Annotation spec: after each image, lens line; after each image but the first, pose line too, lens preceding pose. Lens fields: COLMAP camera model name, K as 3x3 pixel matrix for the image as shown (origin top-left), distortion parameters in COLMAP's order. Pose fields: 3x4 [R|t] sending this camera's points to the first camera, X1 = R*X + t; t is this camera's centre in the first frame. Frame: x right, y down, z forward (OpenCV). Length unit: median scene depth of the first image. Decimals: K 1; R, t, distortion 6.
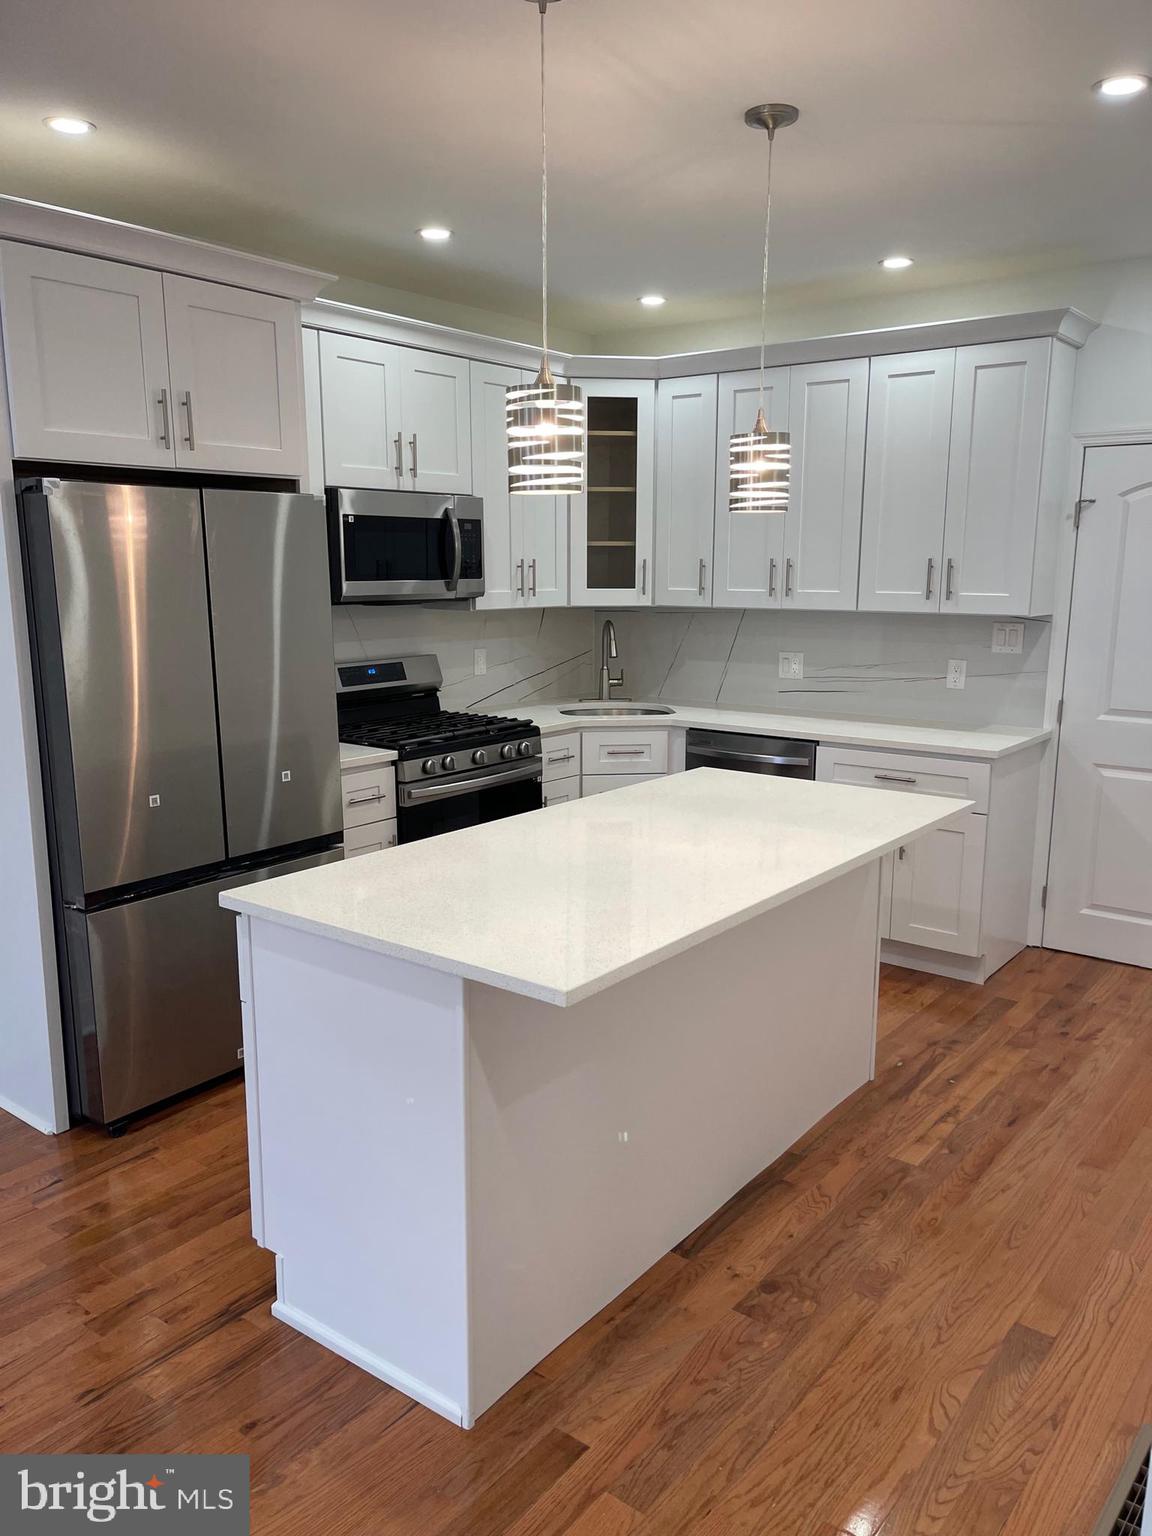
lens RADIAL K [[1157.9, 0, 589.5], [0, 1157.9, 783.8], [0, 0, 1]] dist [0.065021, -0.084981]
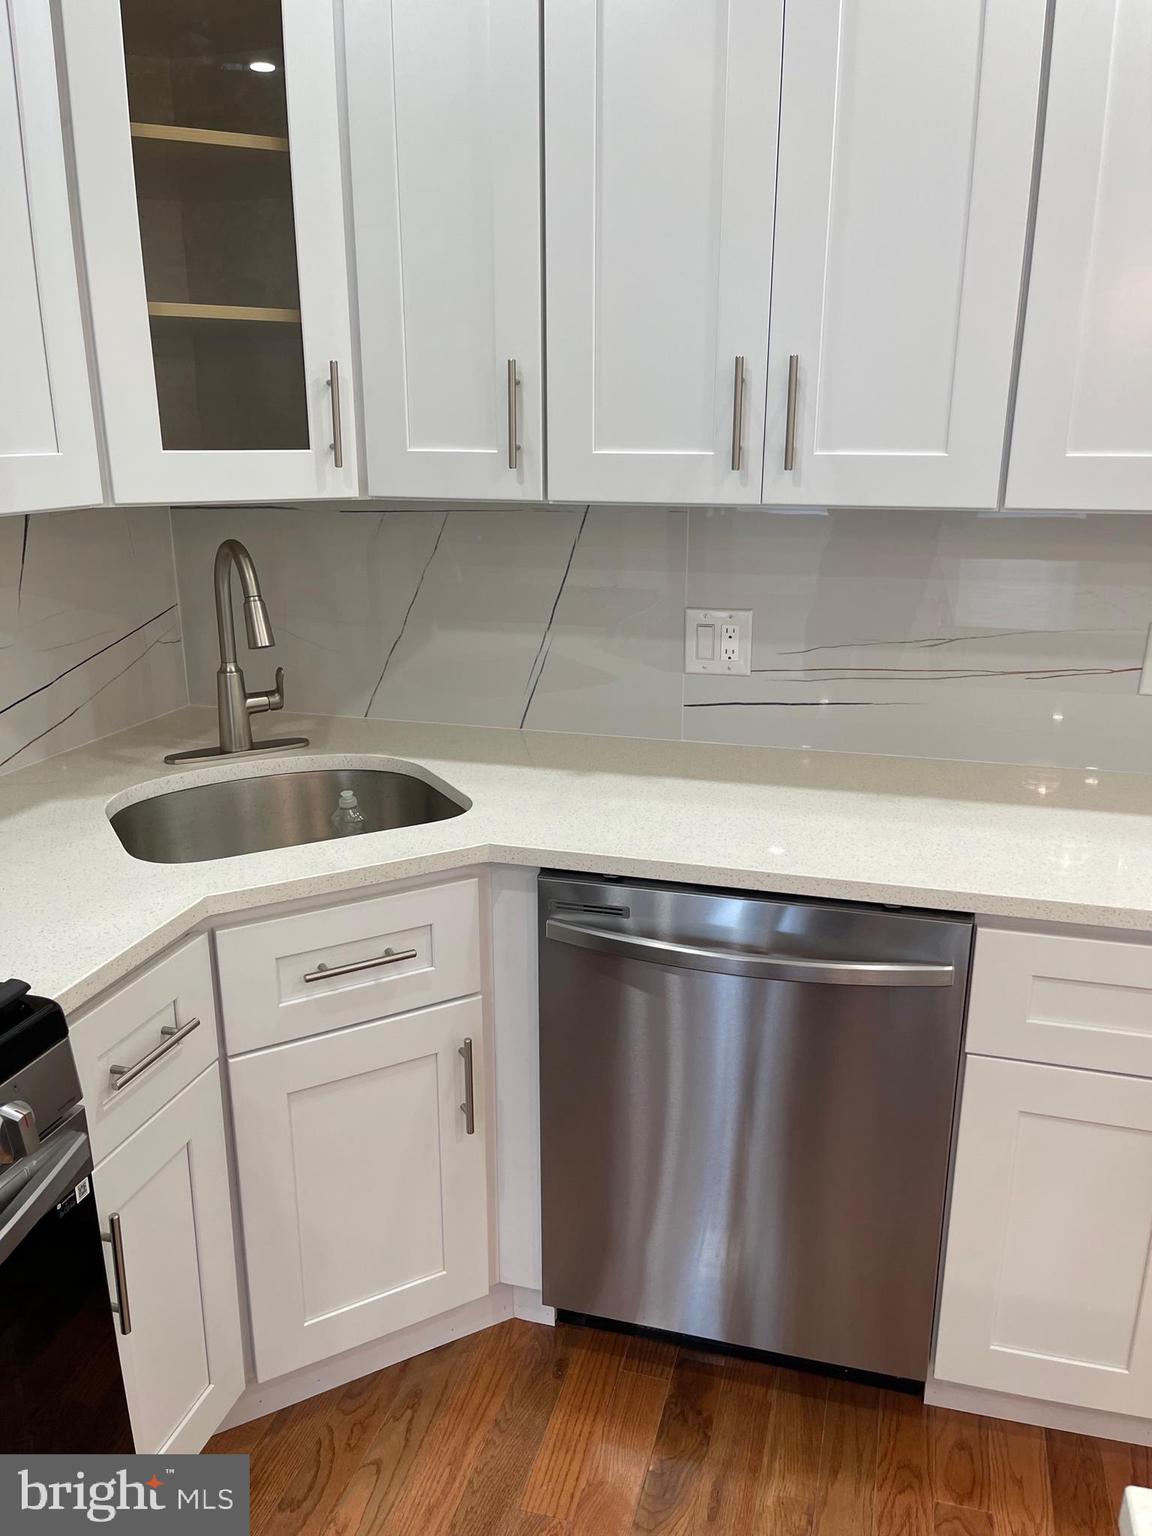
lens RADIAL K [[1157.9, 0, 585.7], [0, 1157.9, 769.7], [0, 0, 1]] dist [0.065021, -0.084981]
pose [[0.926066, -0.107284, 0.361790, -0.023858], [0.070874, 0.991122, 0.112489, -0.122342], [-0.370646, -0.078530, 0.925448, 0.733442]]
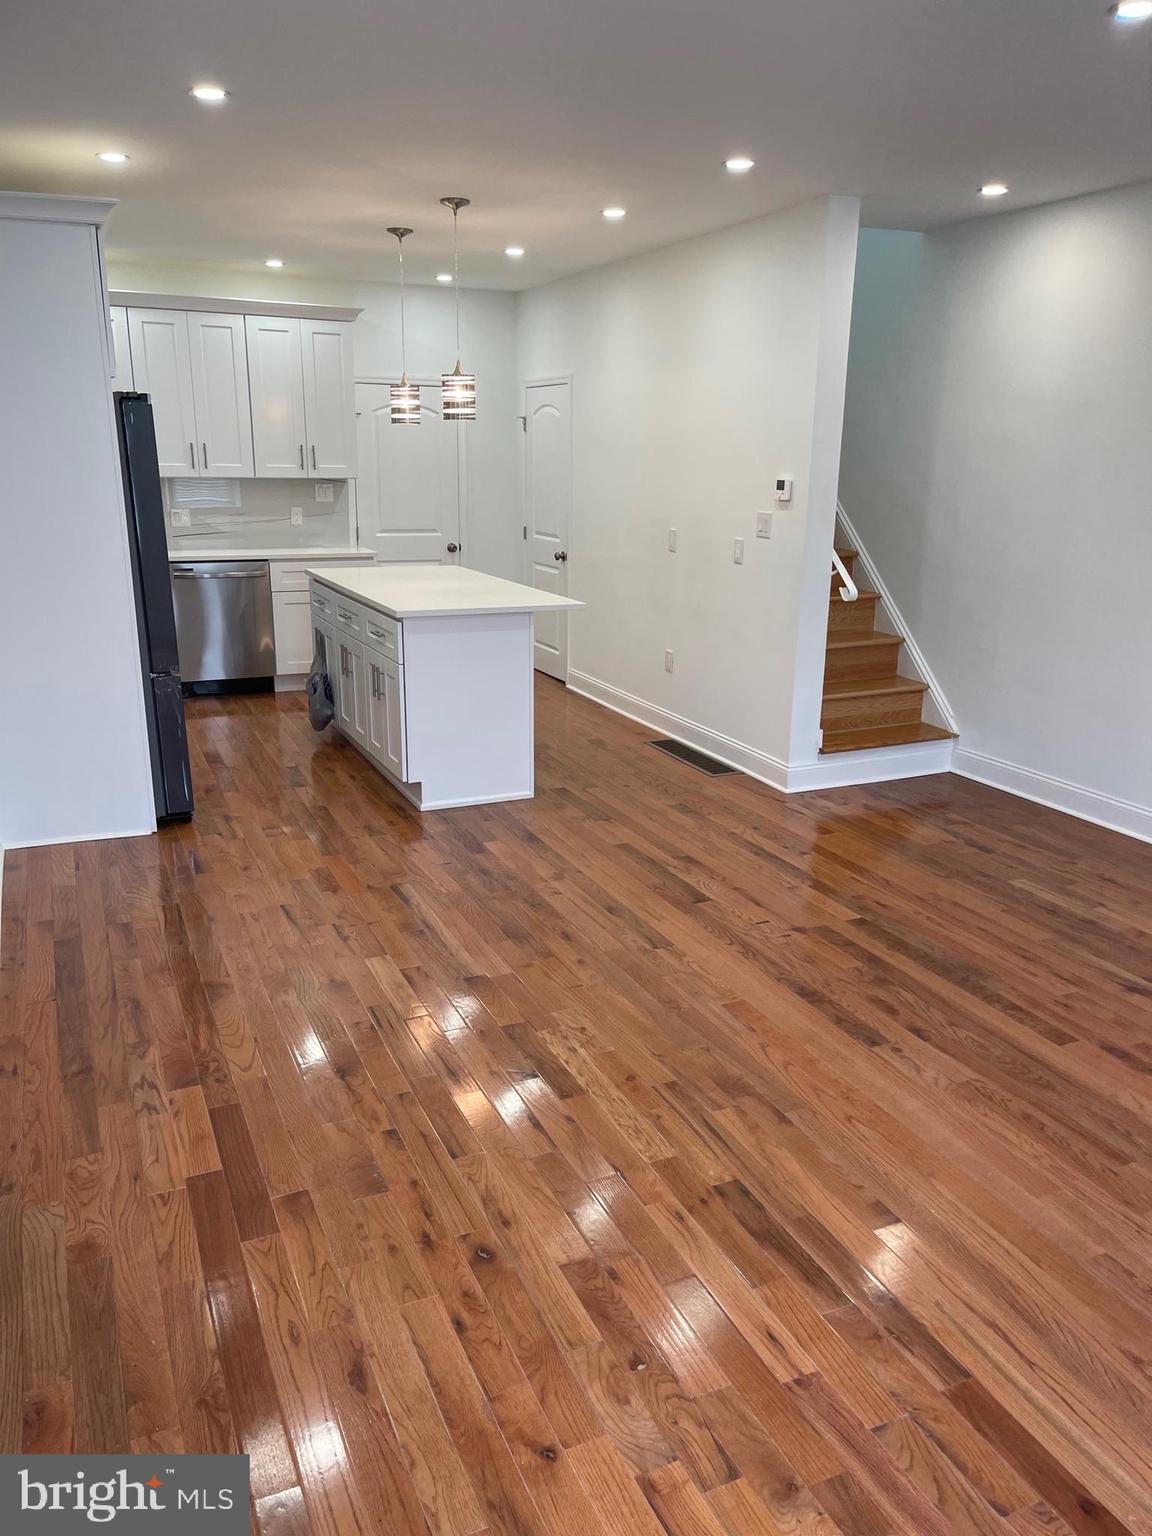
lens RADIAL K [[1157.9, 0, 587.4], [0, 1157.9, 788.4], [0, 0, 1]] dist [0.065021, -0.084981]
pose [[0.465924, -0.244290, 0.850433, -1.054591], [0.154452, 0.968830, 0.193681, 0.026032], [-0.871240, 0.041111, 0.489133, -0.169711]]
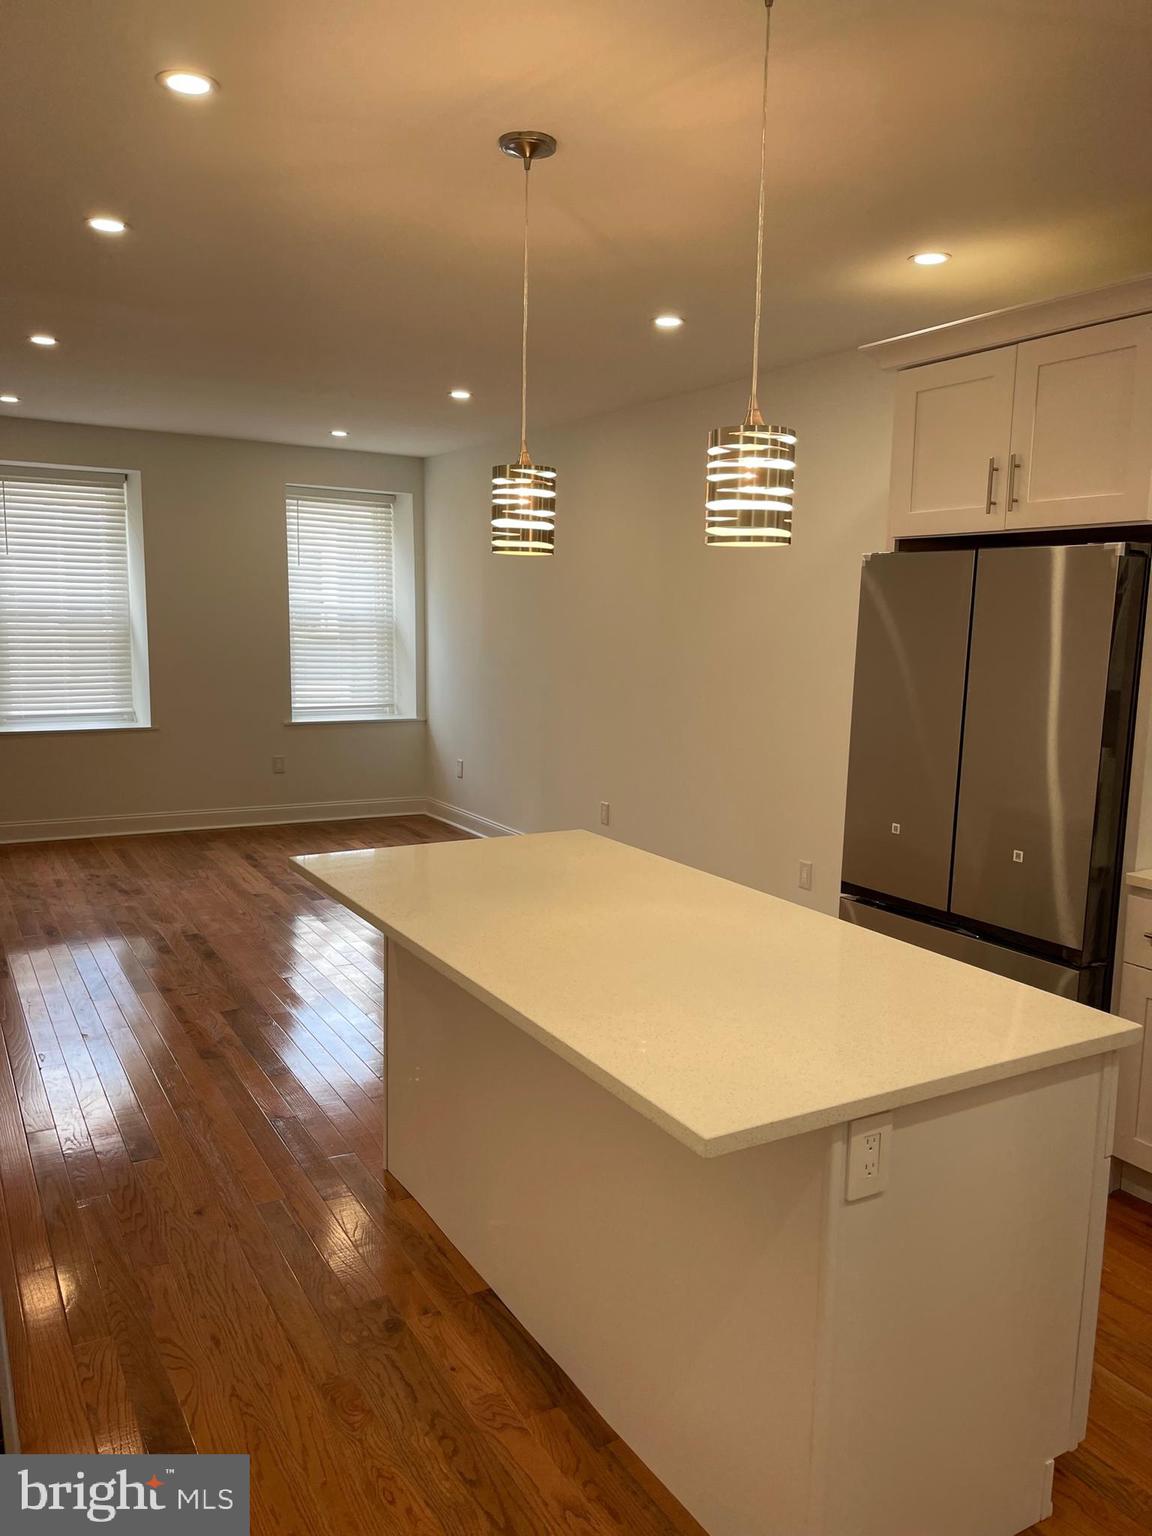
lens RADIAL K [[1157.9, 0, 588.8], [0, 1157.9, 771.1], [0, 0, 1]] dist [0.065021, -0.084981]
pose [[-0.378701, 0.119099, -0.917824, 0.539341], [-0.197384, 0.958478, 0.205817, -0.149158], [0.904226, 0.259107, -0.339469, 0.772904]]
